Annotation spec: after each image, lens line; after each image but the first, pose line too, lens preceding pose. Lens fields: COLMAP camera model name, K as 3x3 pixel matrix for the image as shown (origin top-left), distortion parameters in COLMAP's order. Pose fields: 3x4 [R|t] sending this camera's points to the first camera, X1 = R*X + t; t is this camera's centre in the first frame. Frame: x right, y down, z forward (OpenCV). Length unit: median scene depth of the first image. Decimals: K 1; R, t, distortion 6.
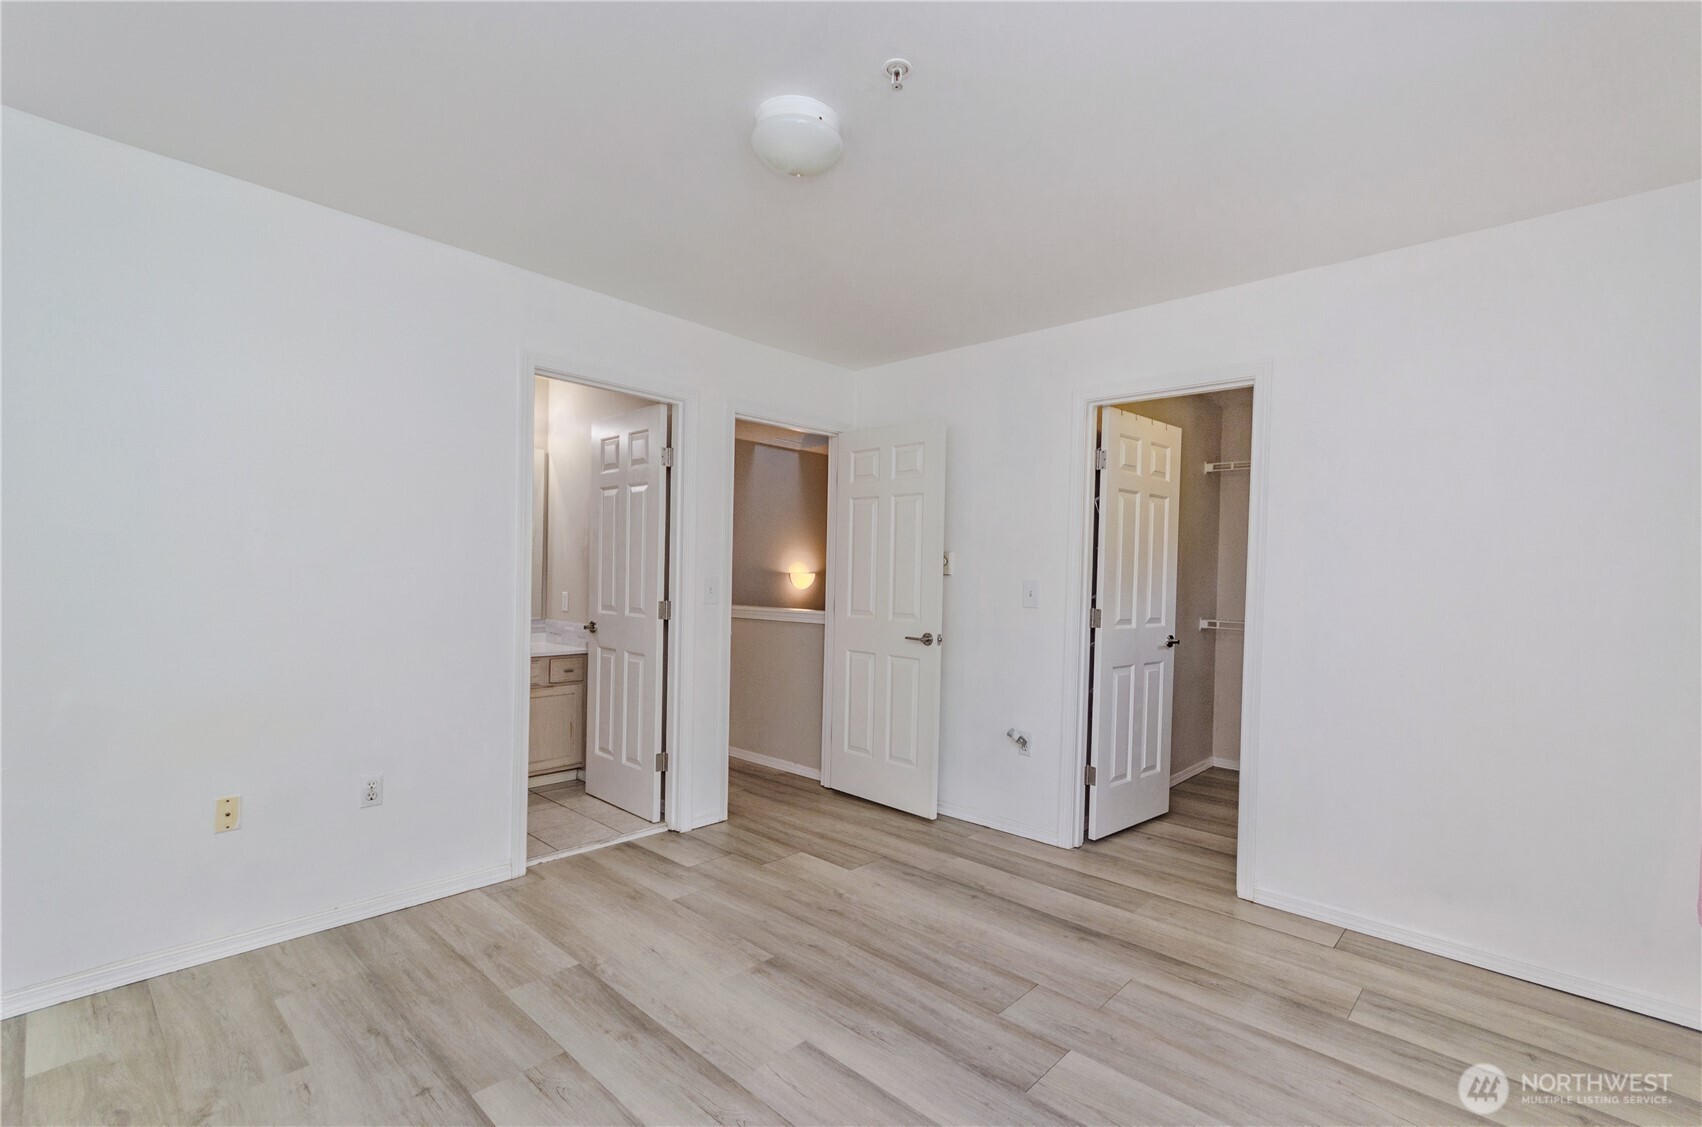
lens RADIAL K [[769.4, 0, 863.0], [0, 769.4, 573.3], [0, 0, 1]] dist [0.005492, -0.006231]
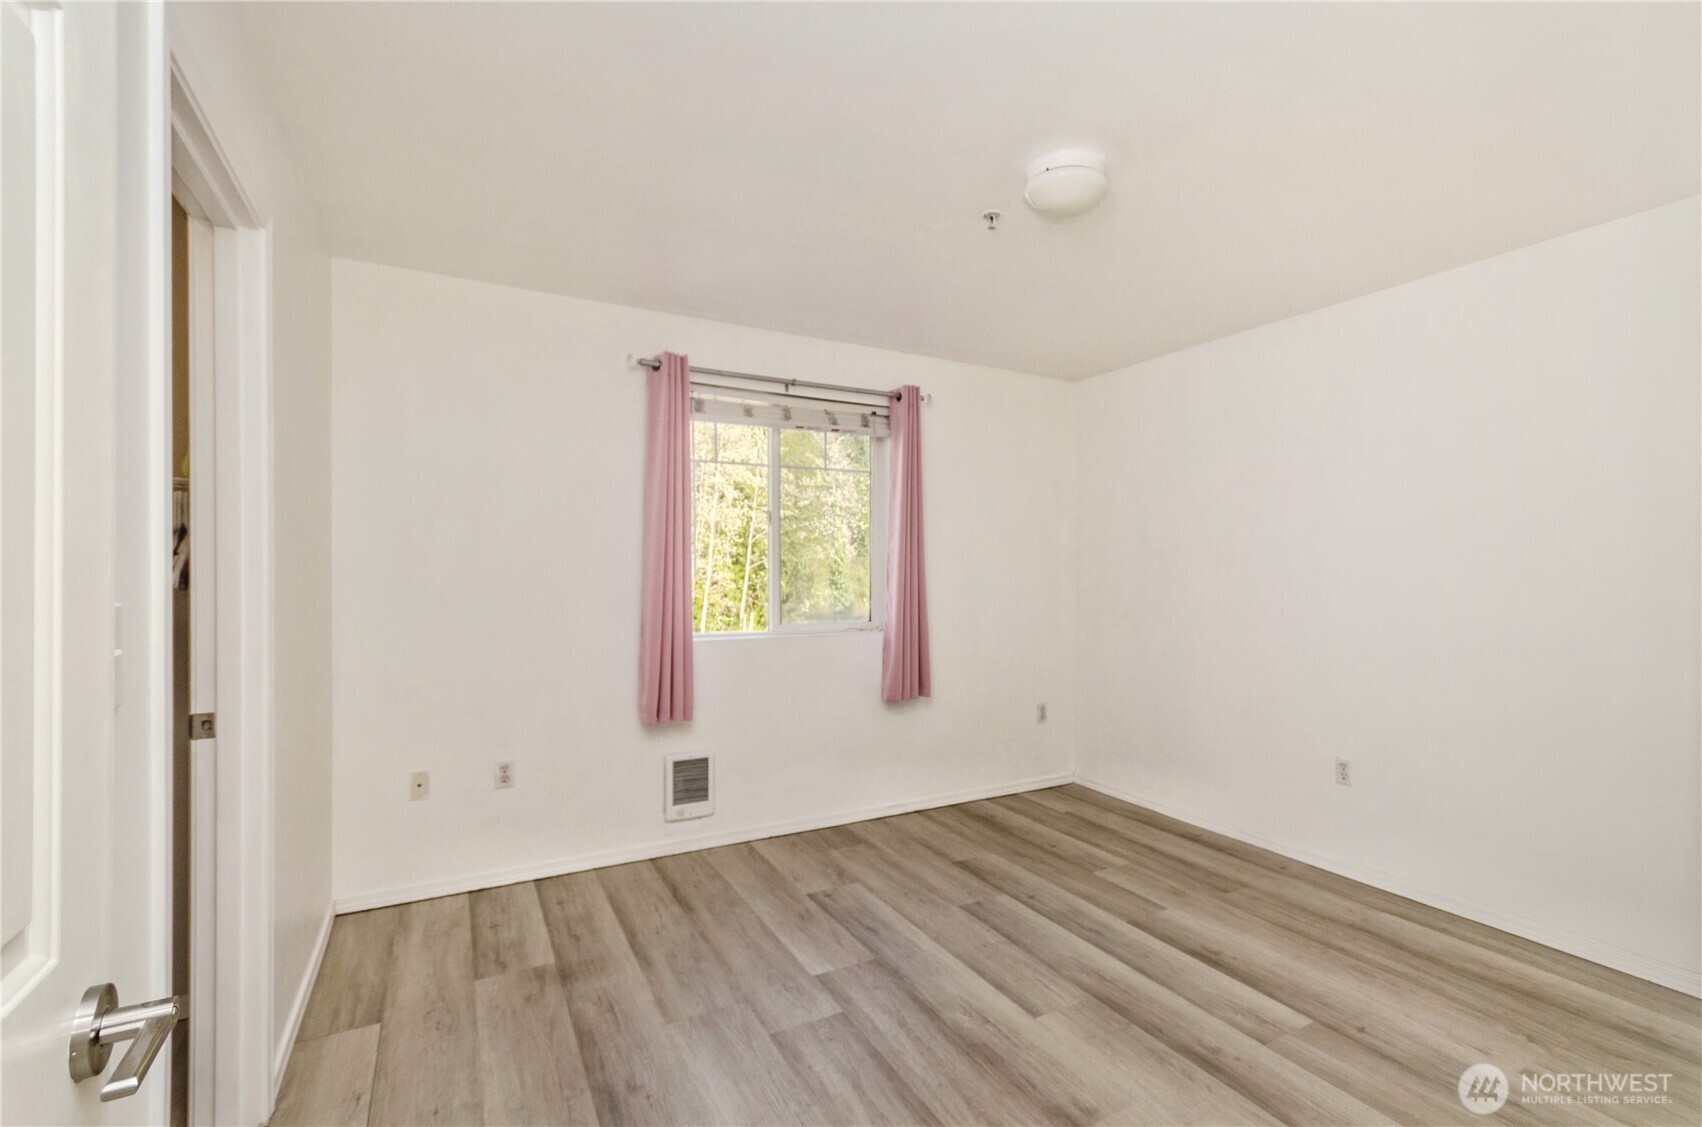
lens RADIAL K [[769.4, 0, 863.0], [0, 769.4, 573.3], [0, 0, 1]] dist [0.005492, -0.006231]
pose [[-0.941863, -0.027582, 0.334863, -0.178676], [-0.027791, 0.999605, 0.004168, -0.021414], [-0.334845, -0.005381, -0.942258, 1.950879]]
